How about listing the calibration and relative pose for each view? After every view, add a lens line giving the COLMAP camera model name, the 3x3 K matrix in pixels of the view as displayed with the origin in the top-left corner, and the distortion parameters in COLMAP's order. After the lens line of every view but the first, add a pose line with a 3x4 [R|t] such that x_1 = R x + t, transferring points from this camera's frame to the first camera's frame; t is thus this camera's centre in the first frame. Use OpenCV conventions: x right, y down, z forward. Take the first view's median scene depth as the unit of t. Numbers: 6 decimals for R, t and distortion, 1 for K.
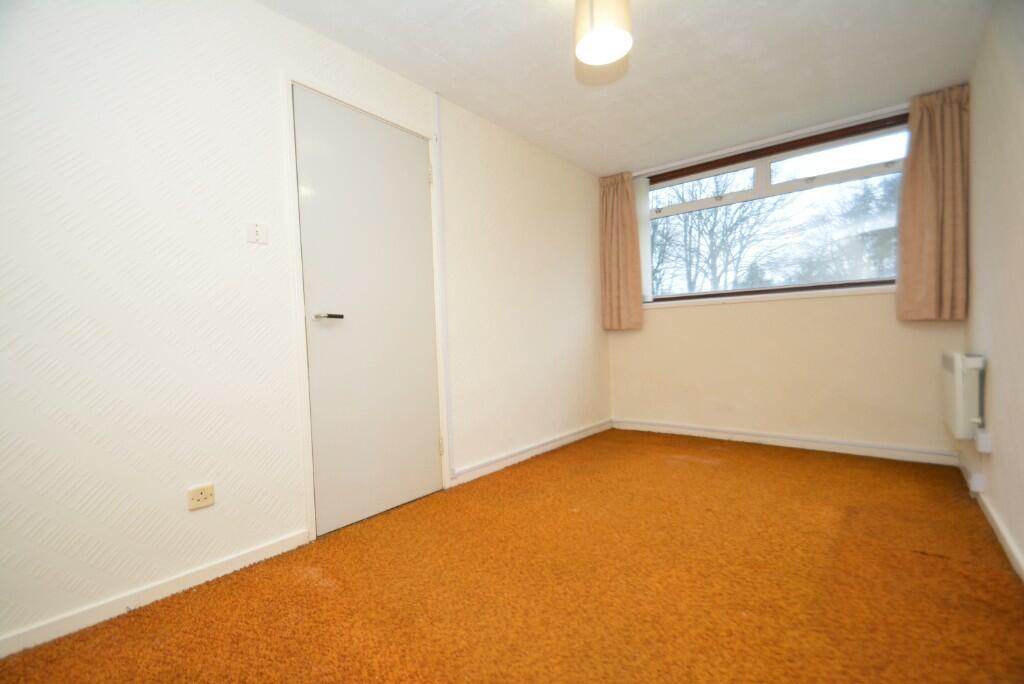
lens RADIAL K [[456.6, 0, 505.9], [0, 456.6, 337.3], [0, 0, 1]] dist [-0.001007, -0.000378]
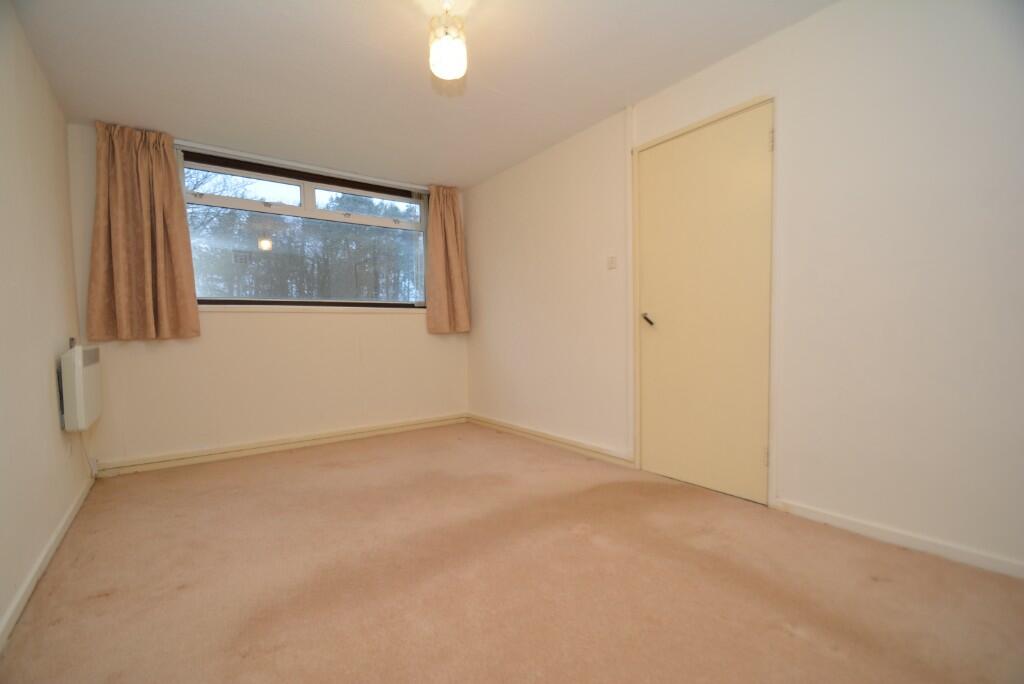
lens RADIAL K [[456.6, 0, 505.9], [0, 456.6, 337.3], [0, 0, 1]] dist [-0.001007, -0.000378]
pose [[0.253293, 0.019549, 0.967192, -0.456739], [0.020396, 0.999466, -0.025543, 0.020220], [-0.967174, 0.026197, 0.252759, 0.350418]]
